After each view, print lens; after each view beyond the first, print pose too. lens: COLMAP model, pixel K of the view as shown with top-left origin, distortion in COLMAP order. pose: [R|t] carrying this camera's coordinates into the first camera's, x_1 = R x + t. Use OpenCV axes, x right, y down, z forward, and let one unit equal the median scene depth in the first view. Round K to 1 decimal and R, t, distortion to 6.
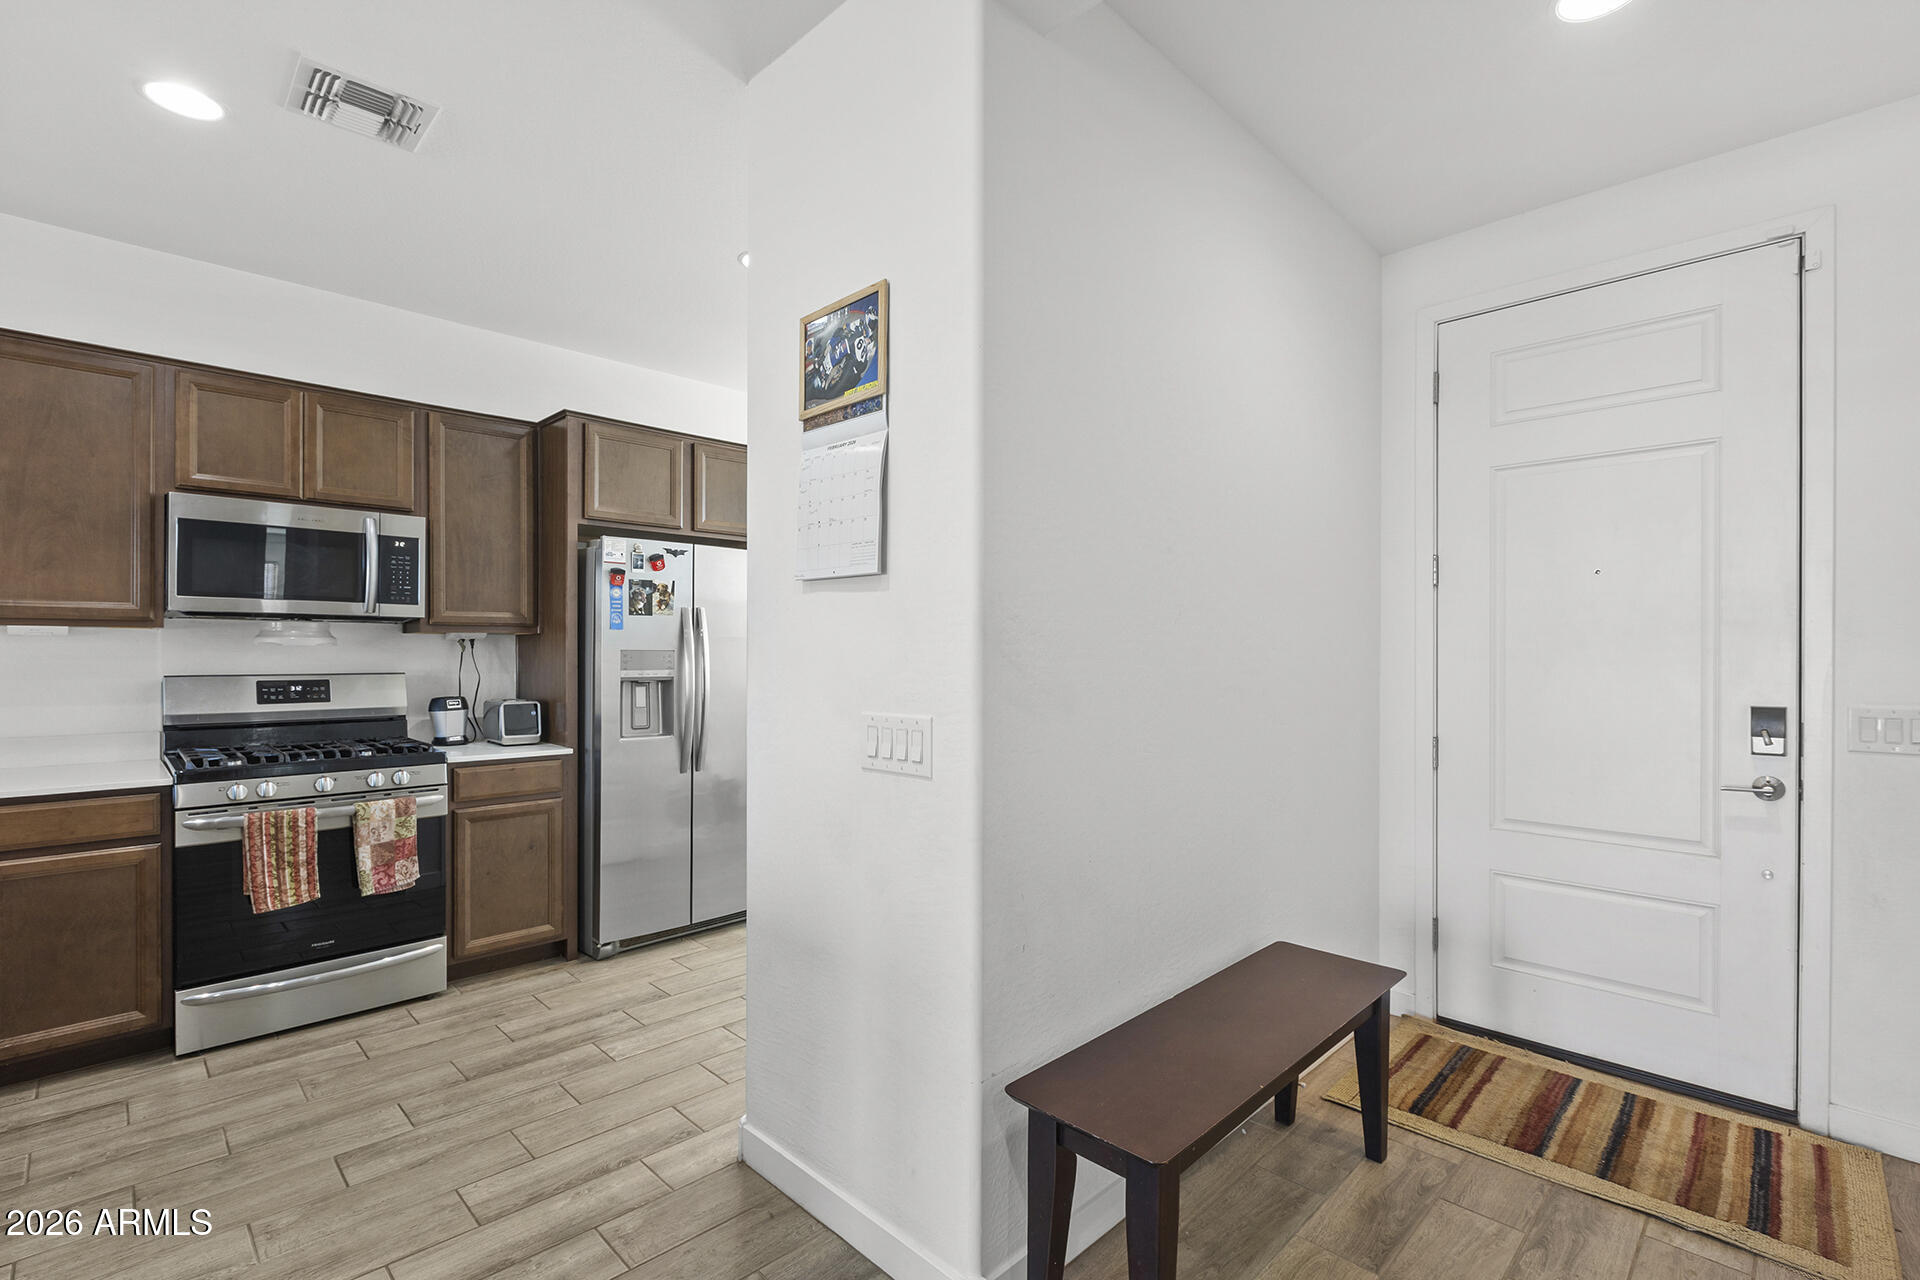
lens RADIAL K [[862.9, 0, 957.8], [0, 862.9, 651.7], [0, 0, 1]] dist [-0.001885, -0.000948]
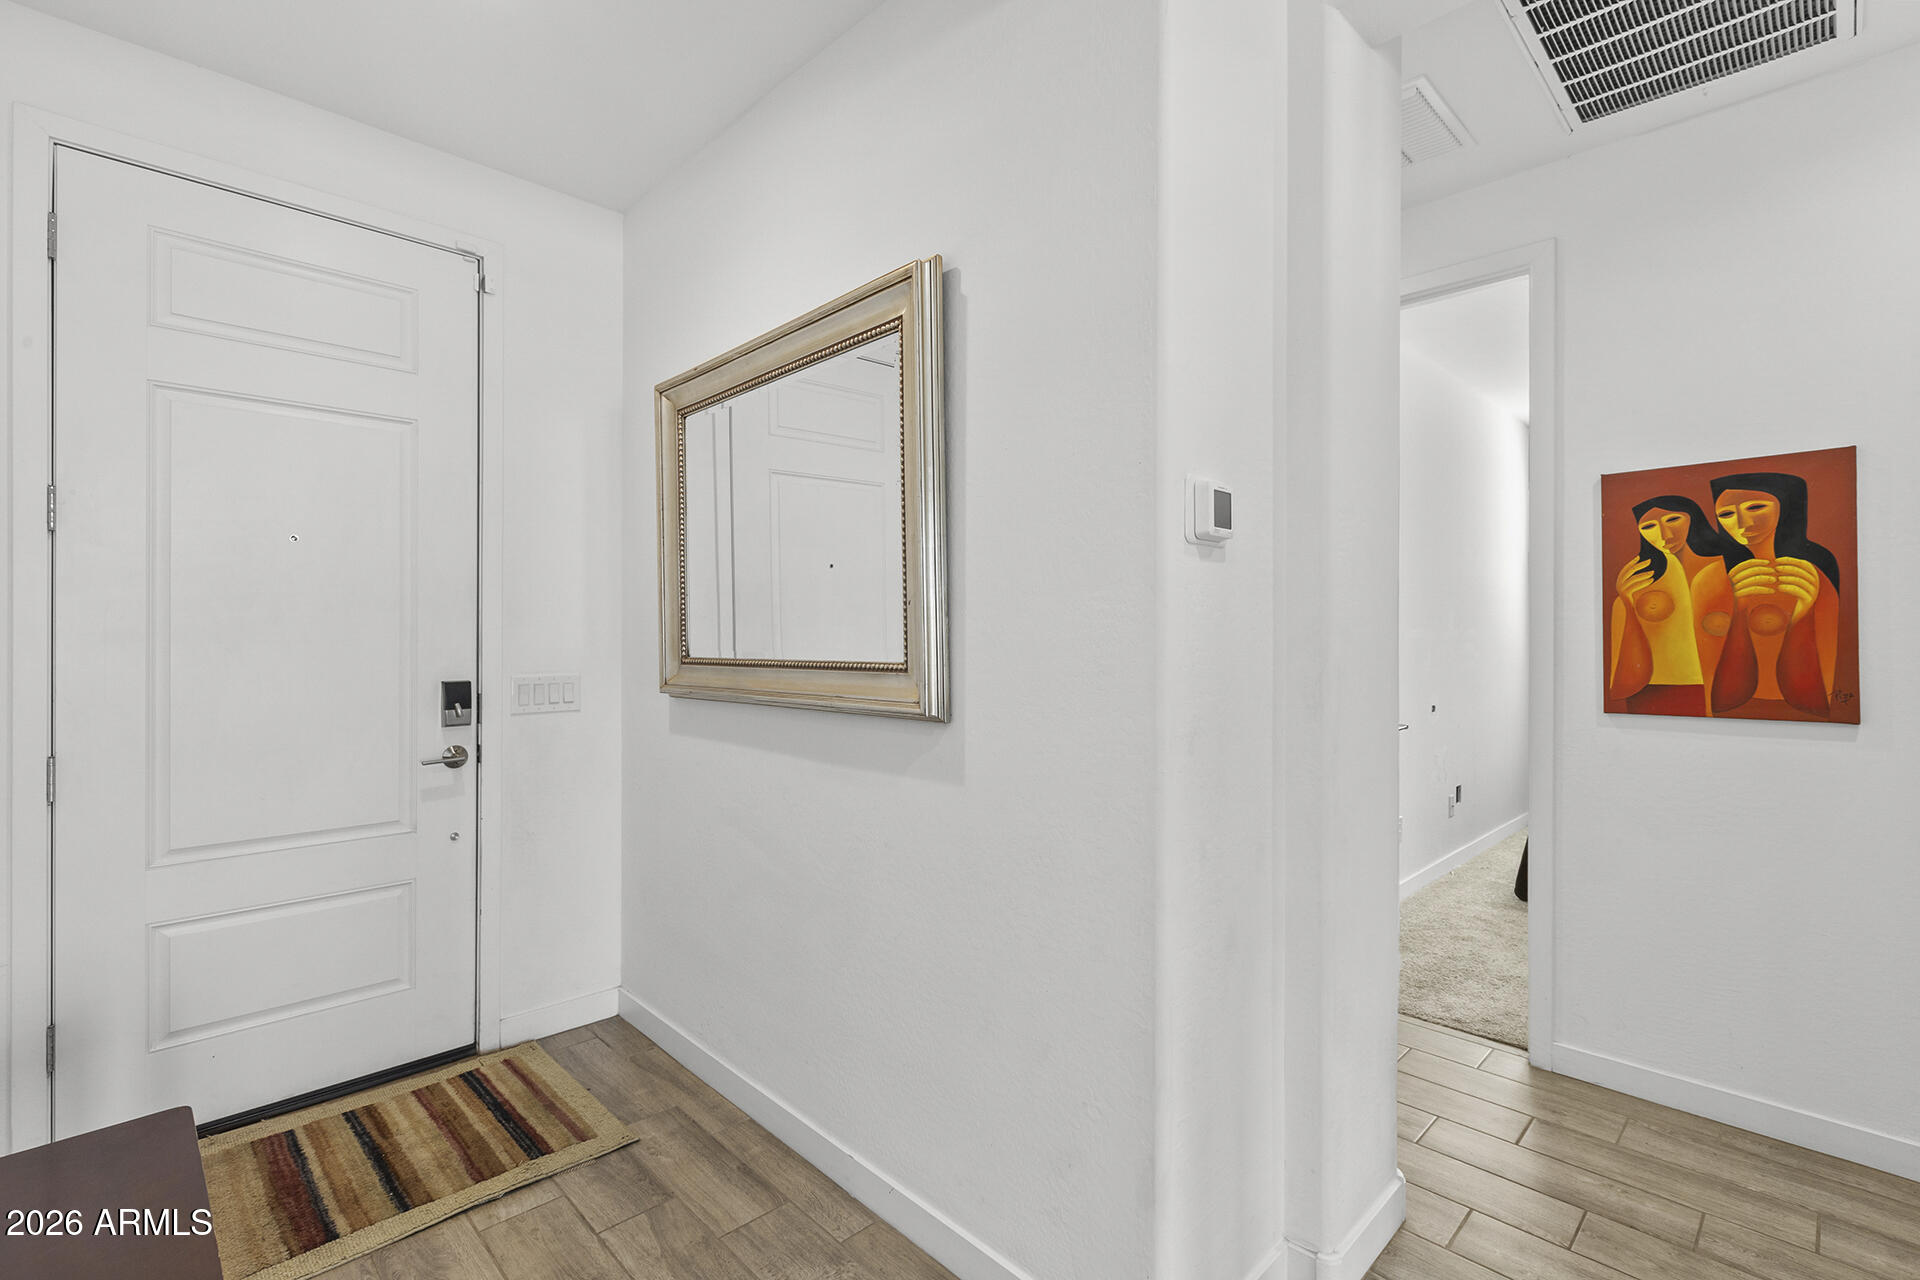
lens RADIAL K [[864.8, 0, 951.7], [0, 864.8, 630.9], [0, 0, 1]] dist [-0.001794, -0.000736]
pose [[0.022568, -0.000941, 0.999745, -0.109461], [-0.001431, 0.999999, 0.000973, -0.000876], [-0.999744, -0.001452, 0.022567, 0.300898]]
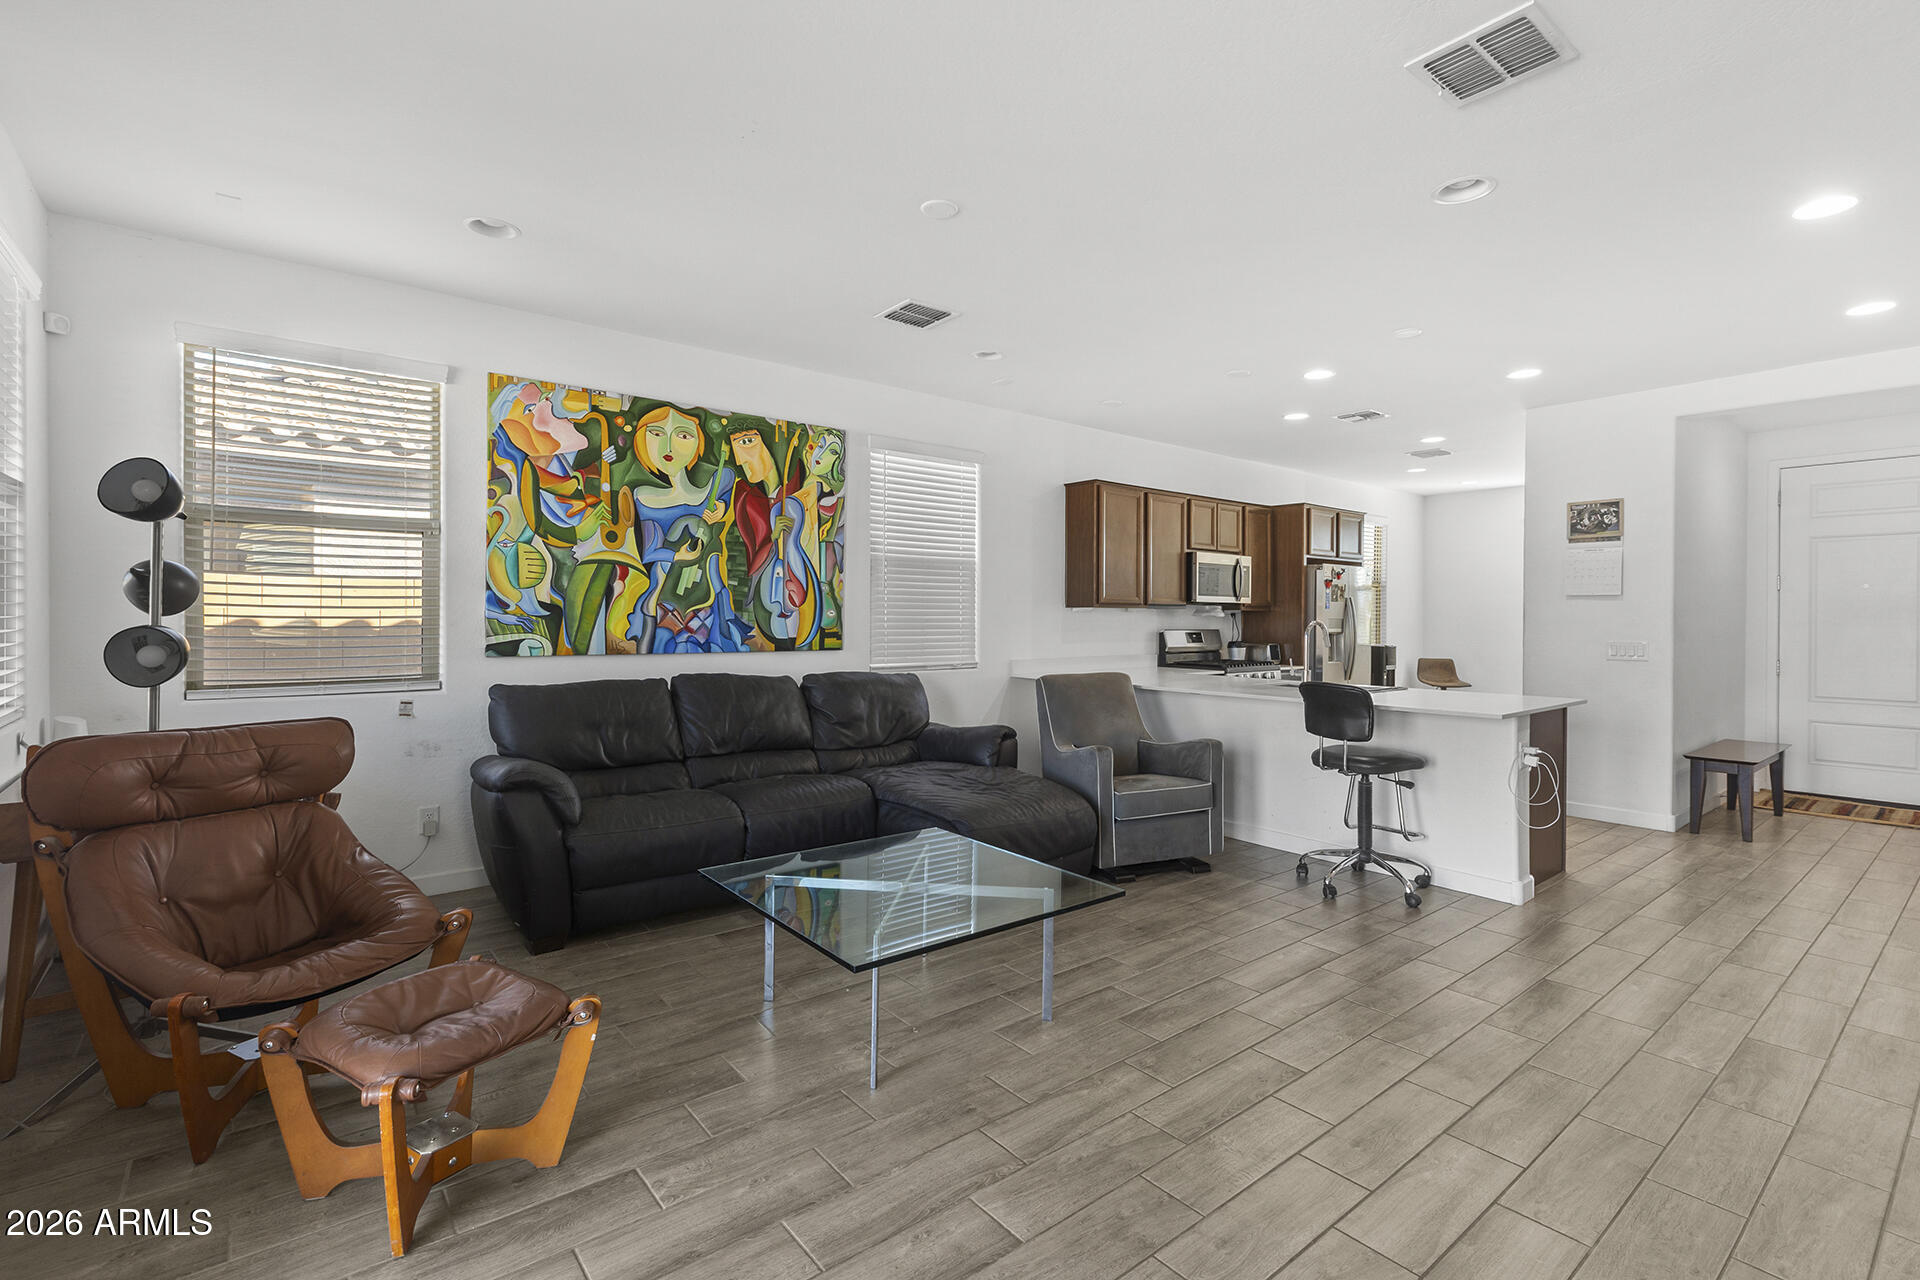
lens RADIAL K [[864.8, 0, 951.7], [0, 864.8, 630.9], [0, 0, 1]] dist [-0.001794, -0.000736]
pose [[0.992701, 0.004483, -0.120515, -1.295196], [-0.002853, 0.999902, 0.013696, 0.001492], [0.120564, -0.013252, 0.992617, -1.453328]]
